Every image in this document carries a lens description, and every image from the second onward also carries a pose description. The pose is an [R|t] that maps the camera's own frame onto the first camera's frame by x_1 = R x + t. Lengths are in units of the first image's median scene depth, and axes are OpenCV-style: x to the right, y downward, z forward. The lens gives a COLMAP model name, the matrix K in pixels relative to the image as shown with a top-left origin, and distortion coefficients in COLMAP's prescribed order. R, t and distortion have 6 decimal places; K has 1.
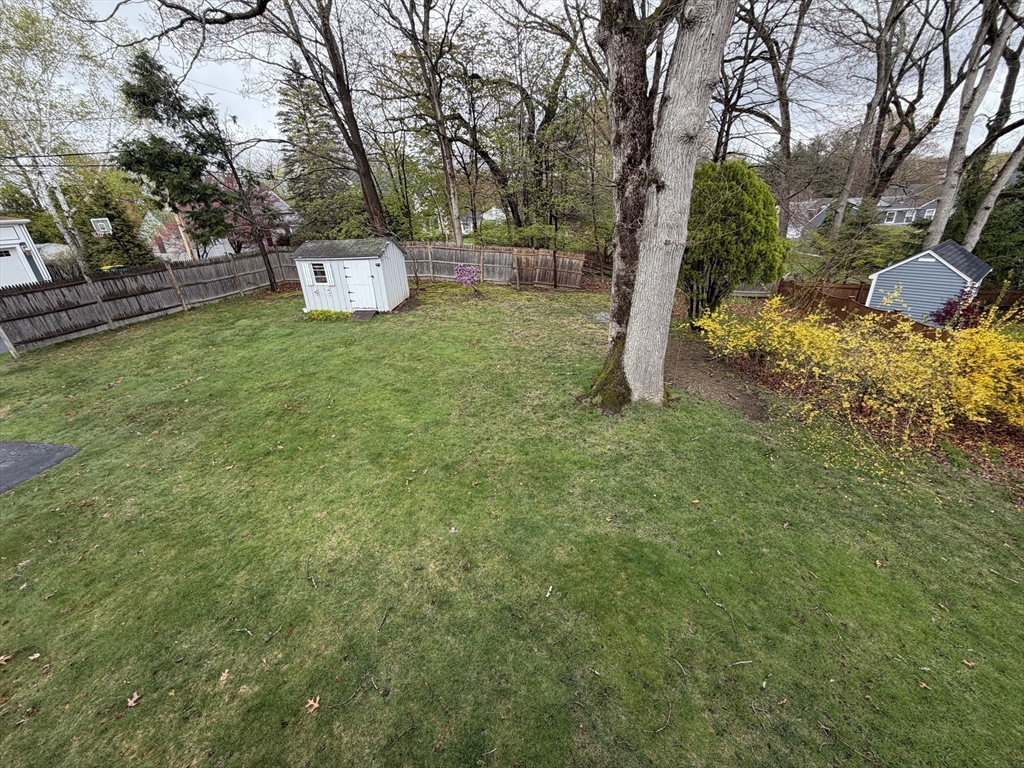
lens RADIAL K [[407.1, 0, 509.2], [0, 407.1, 383.5], [0, 0, 1]] dist [-0.000860, 0.000089]
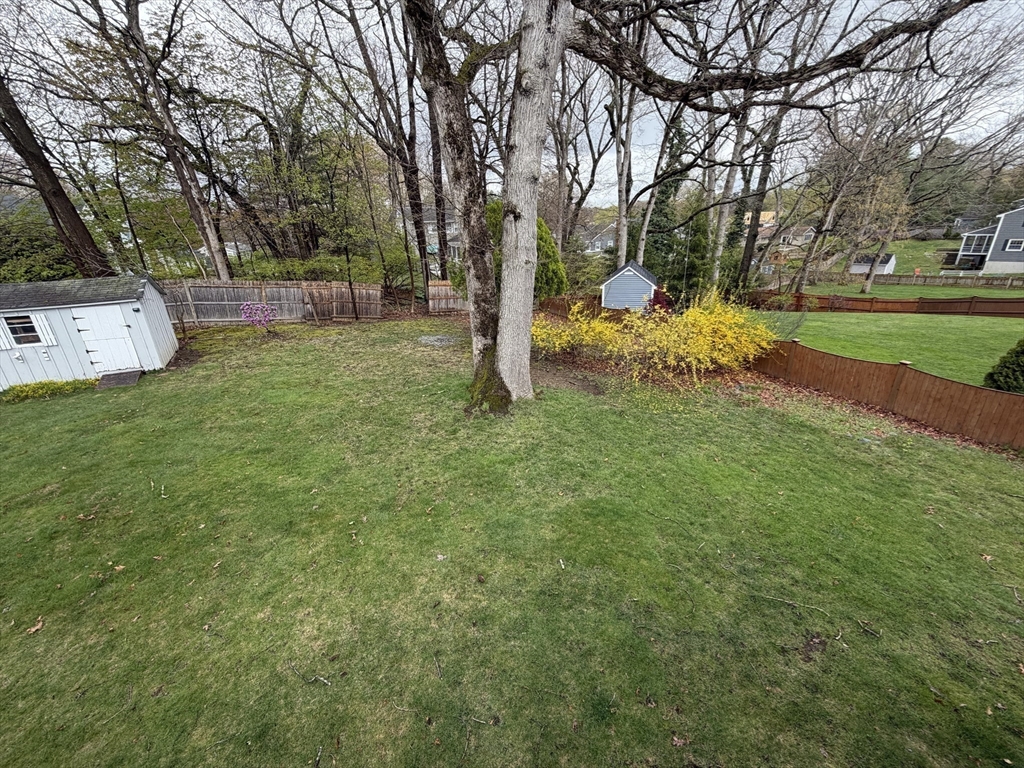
lens RADIAL K [[406.9, 0, 508.7], [0, 406.9, 383.2], [0, 0, 1]] dist [0.000921, 0.000113]
pose [[0.832413, -0.182948, 0.523086, -0.180640], [0.221628, 0.975062, -0.011663, 0.003363], [-0.507908, 0.125639, 0.852200, 0.022128]]
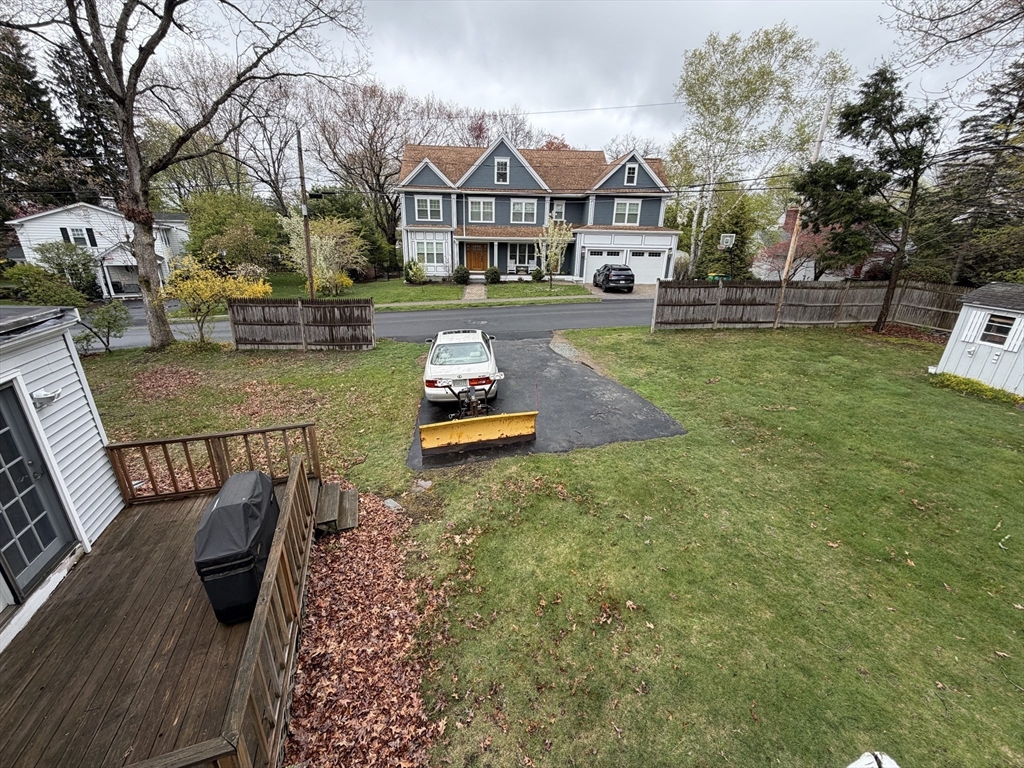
lens RADIAL K [[407.1, 0, 509.2], [0, 407.1, 383.5], [0, 0, 1]] dist [-0.000860, 0.000089]
pose [[0.402813, 0.365963, -0.838936, -0.207875], [-0.406149, 0.892872, 0.194479, 0.014168], [0.820234, 0.262395, 0.508296, -0.005654]]
